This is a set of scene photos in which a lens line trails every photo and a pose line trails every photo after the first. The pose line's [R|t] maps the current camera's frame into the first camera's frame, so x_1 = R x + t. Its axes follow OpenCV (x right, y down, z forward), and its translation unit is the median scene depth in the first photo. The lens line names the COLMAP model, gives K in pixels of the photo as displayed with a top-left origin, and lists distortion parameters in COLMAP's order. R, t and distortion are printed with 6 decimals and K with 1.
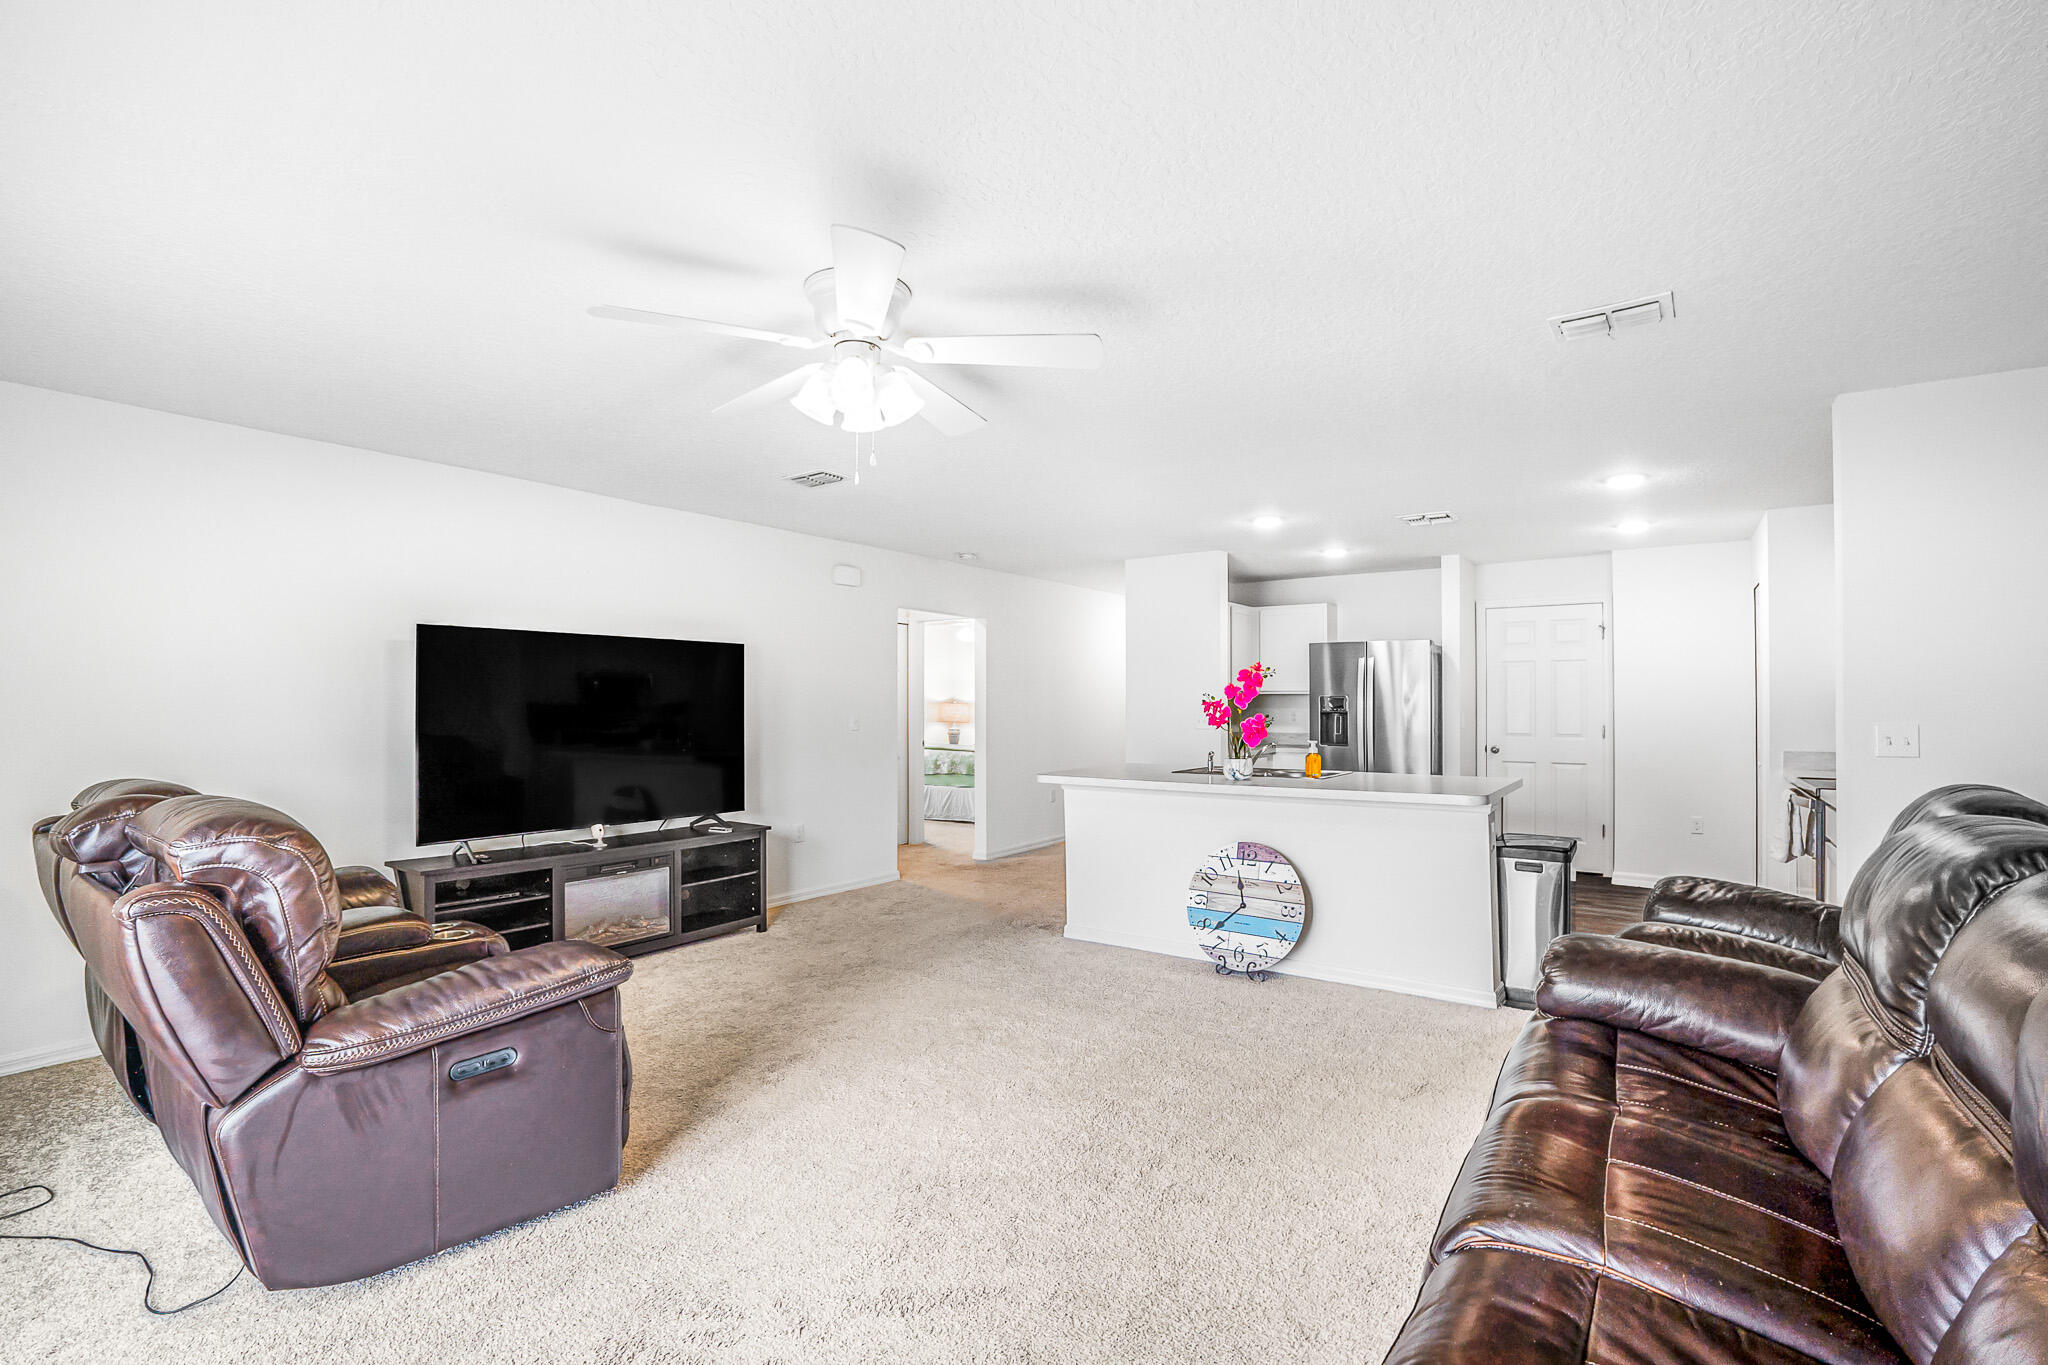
lens RADIAL K [[899.7, 0, 1050.5], [0, 899.7, 696.4], [0, 0, 1]] dist [-0.041720, 0.019246]
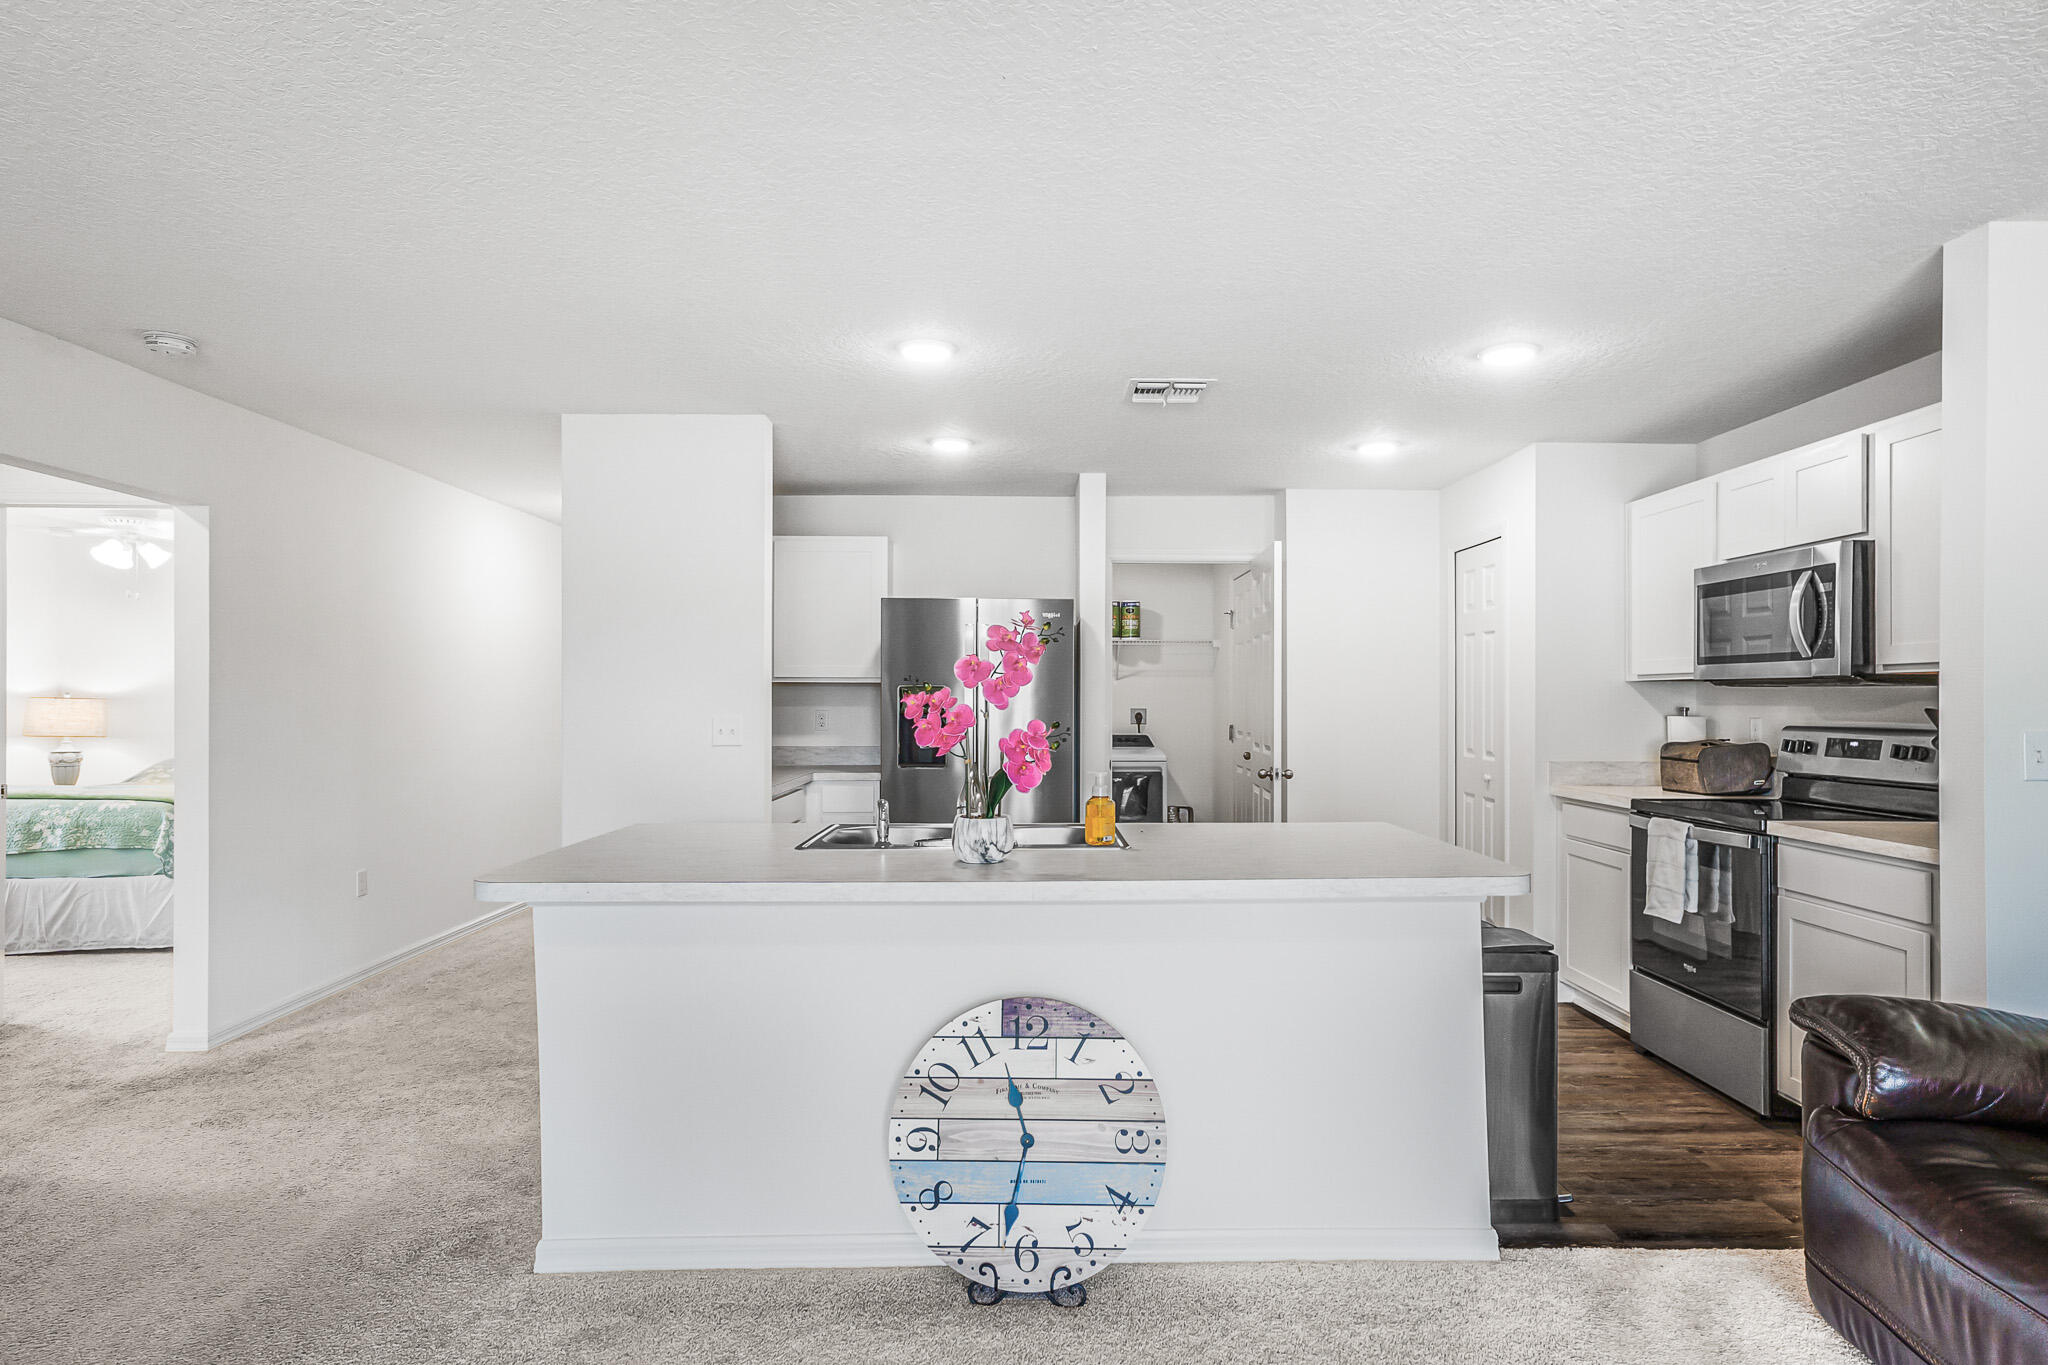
lens RADIAL K [[1138.8, 0, 1045.8], [0, 1138.8, 696.5], [0, 0, 1]] dist [0.007131, 0.001546]
pose [[0.809332, 0.001368, 0.587350, -0.115254], [-0.005310, 0.999973, 0.004987, 0.003405], [-0.587328, -0.007155, 0.809317, 0.505441]]
